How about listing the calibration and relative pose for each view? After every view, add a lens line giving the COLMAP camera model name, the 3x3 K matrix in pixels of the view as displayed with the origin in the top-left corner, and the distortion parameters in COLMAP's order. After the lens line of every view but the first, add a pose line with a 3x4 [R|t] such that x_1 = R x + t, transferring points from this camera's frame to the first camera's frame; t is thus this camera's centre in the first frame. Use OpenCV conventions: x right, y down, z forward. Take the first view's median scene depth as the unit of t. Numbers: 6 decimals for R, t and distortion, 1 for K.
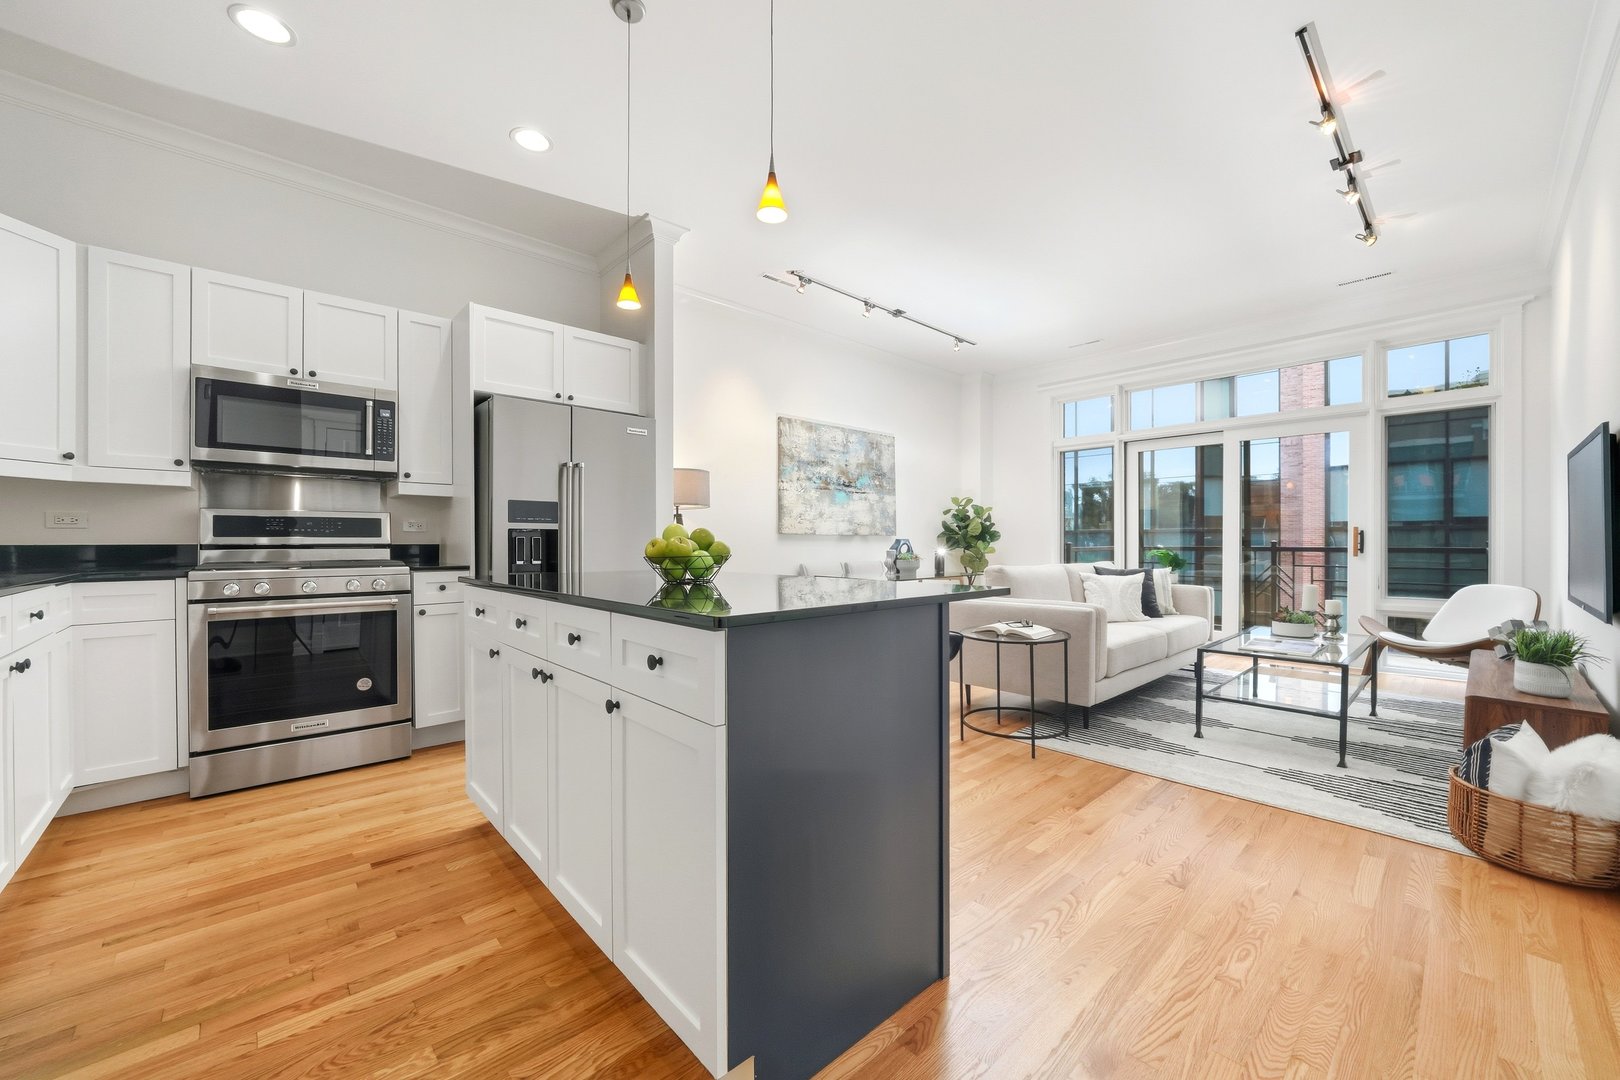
lens RADIAL K [[616.7, 0, 816.1], [0, 616.7, 542.1], [0, 0, 1]] dist [-0.015119, 0.001530]
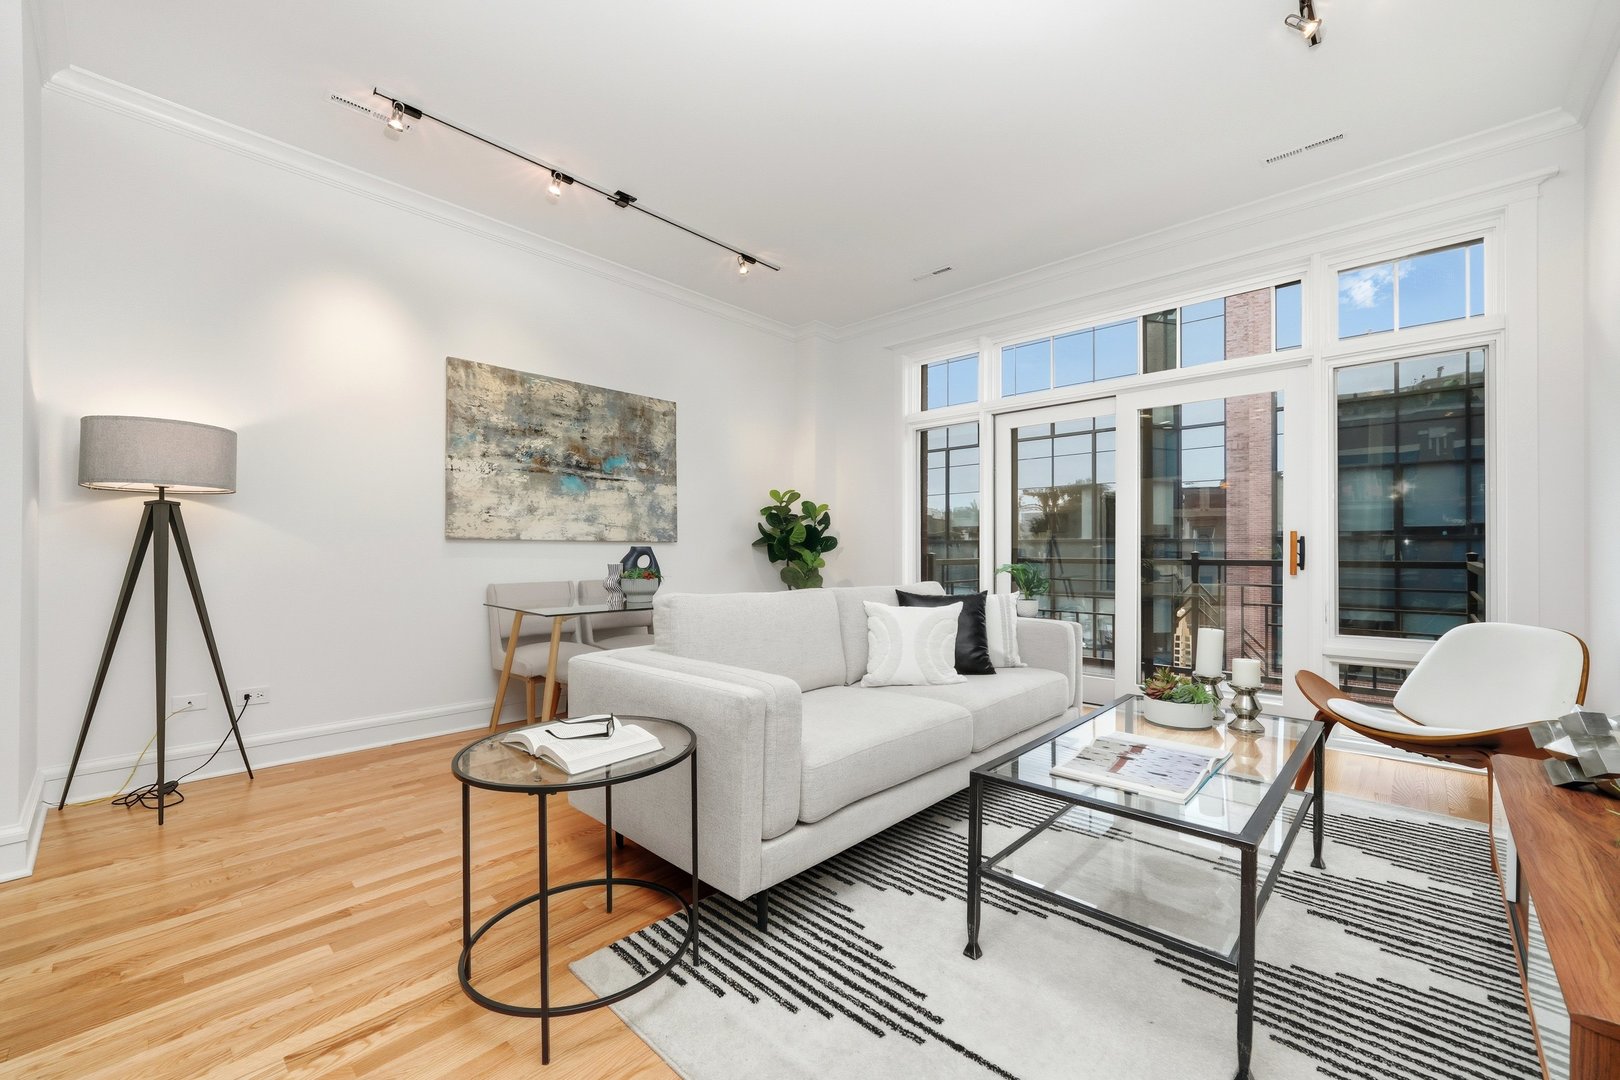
lens RADIAL K [[649.1, 0, 815.7], [0, 649.1, 543.9], [0, 0, 1]] dist [-0.007237, 0.001101]
pose [[0.997221, 0.003883, 0.074394, 0.340645], [-0.002900, 0.999907, -0.013321, 0.000795], [-0.074439, 0.013068, 0.997140, 0.364797]]
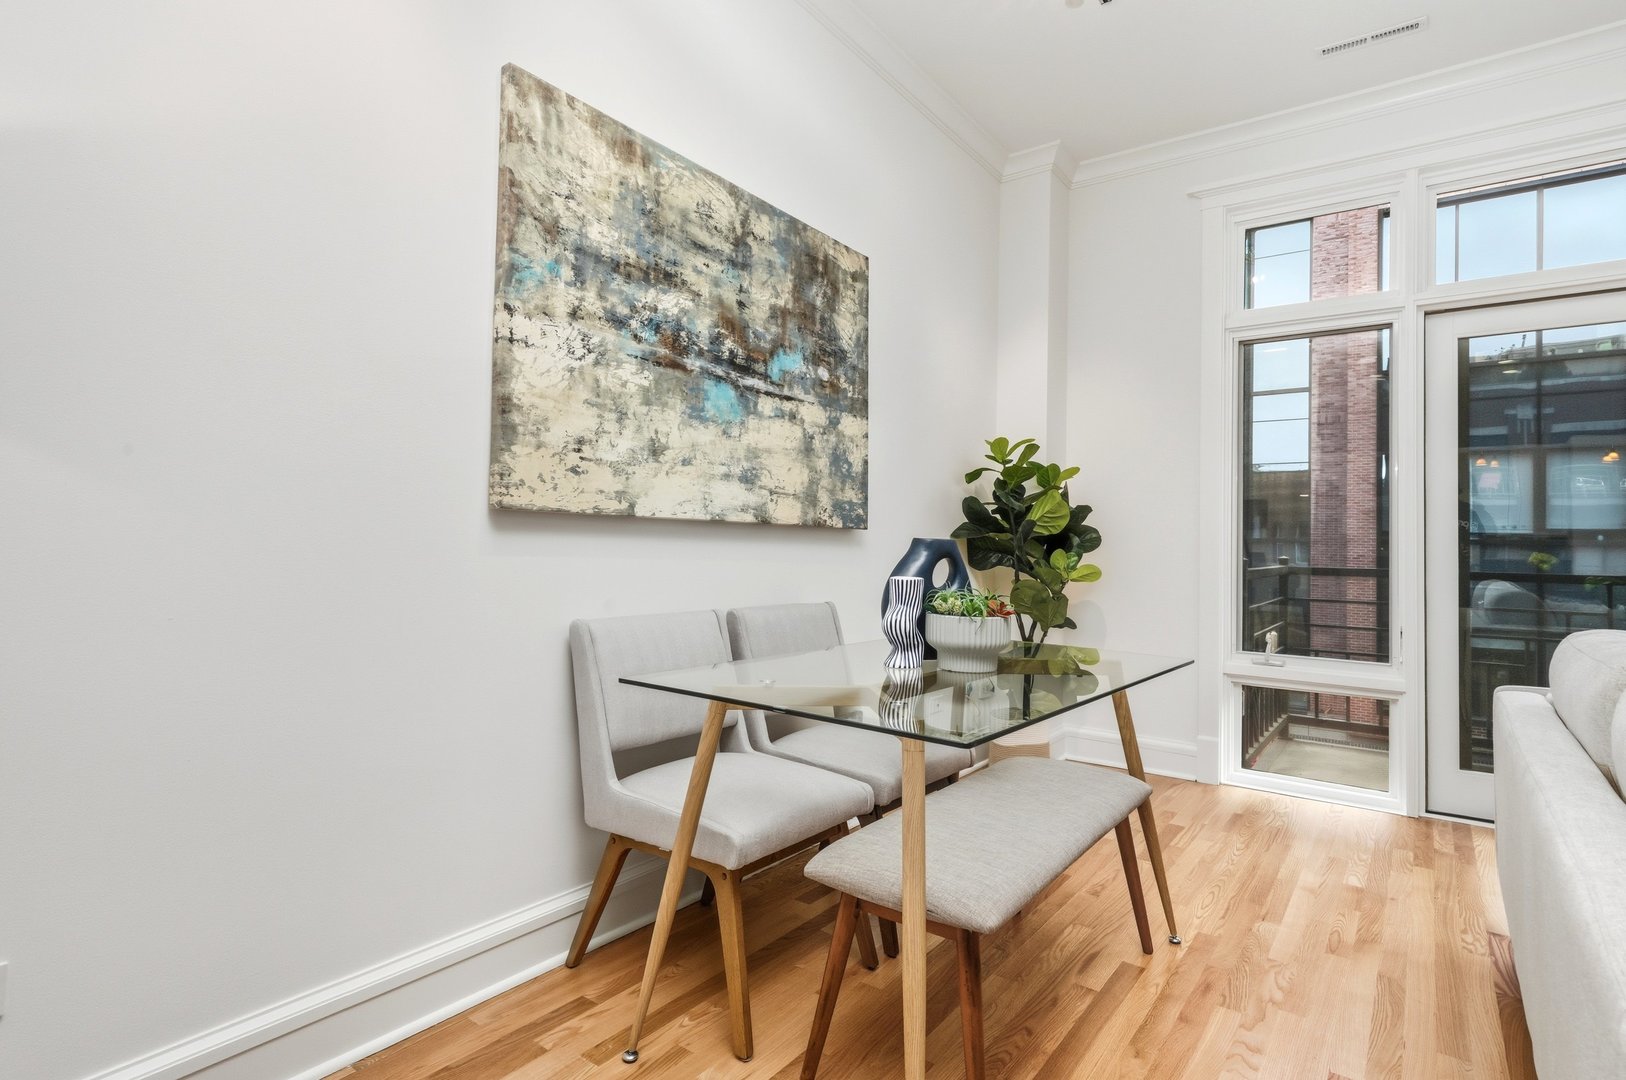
lens RADIAL K [[849.8, 0, 829.1], [0, 849.8, 512.6], [0, 0, 1]] dist [0.015565, -0.000170]
pose [[0.977151, 0.031504, 0.210197, 0.006062], [-0.023590, 0.998919, -0.040051, -0.000599], [-0.211232, 0.034177, 0.976838, 0.763292]]
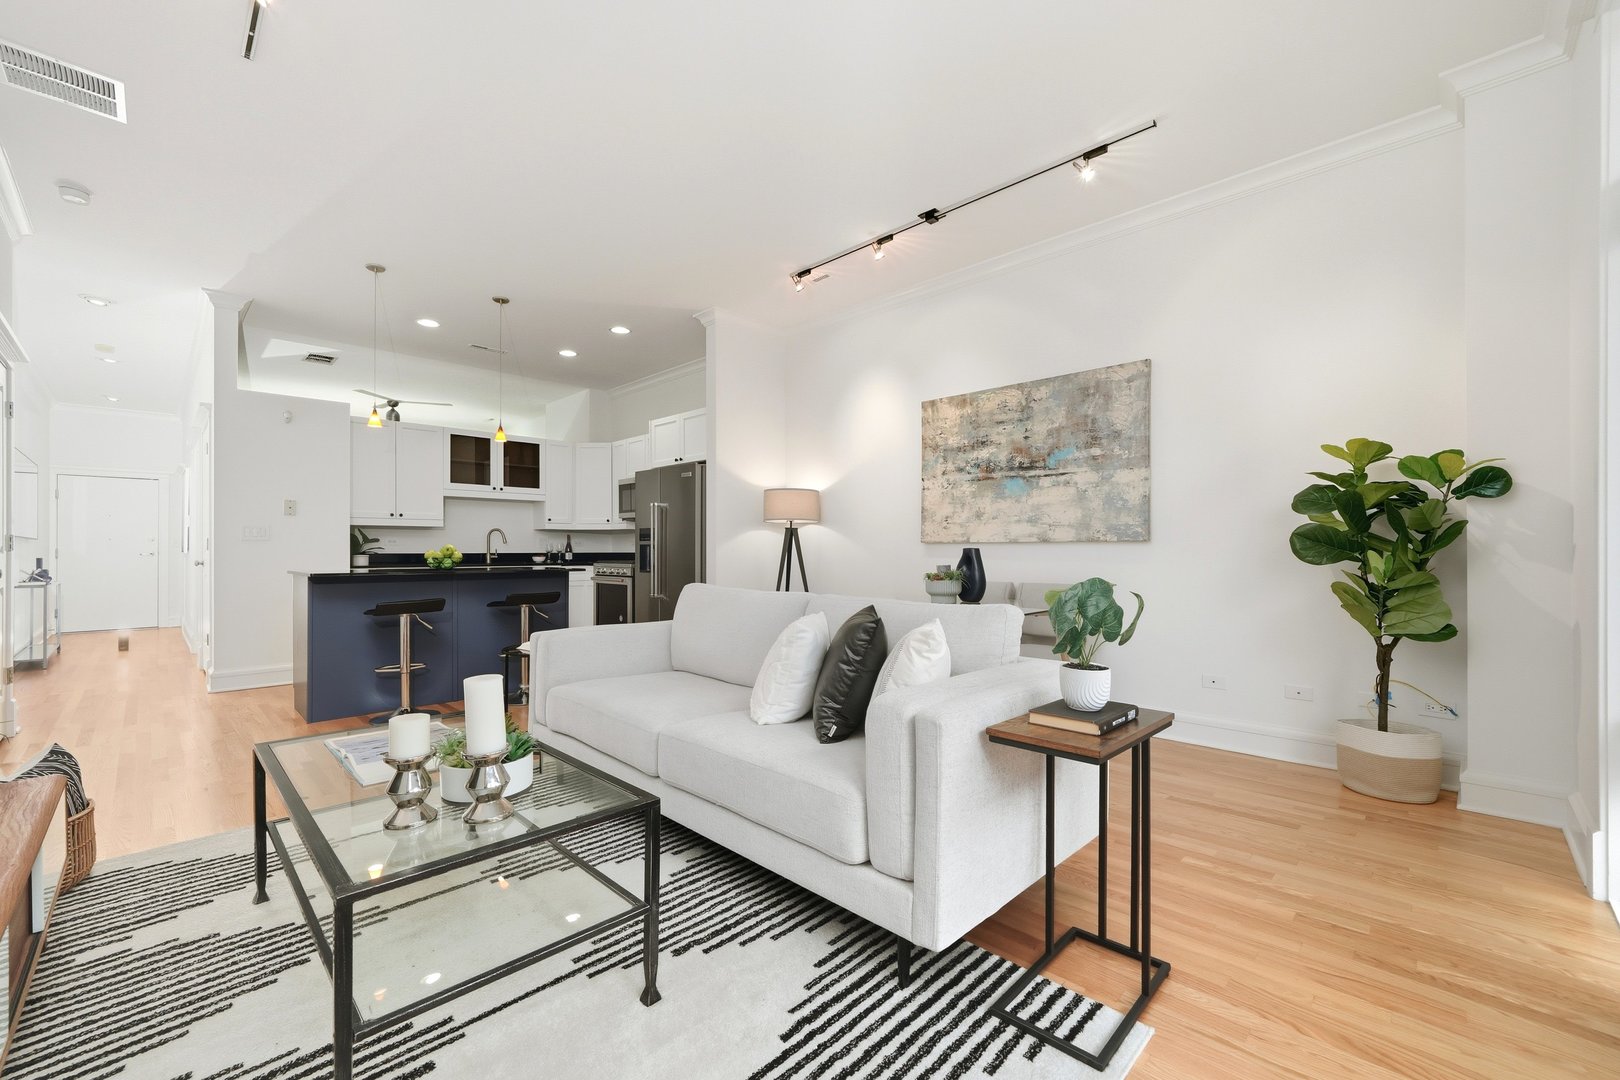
lens RADIAL K [[649.1, 0, 801.9], [0, 649.1, 552.8], [0, 0, 1]] dist [-0.007237, 0.001101]
pose [[0.046320, 0.003903, -0.998919, 1.000851], [-0.000616, 0.999992, 0.003879, -0.003518], [0.998926, 0.000436, 0.046322, 0.980559]]
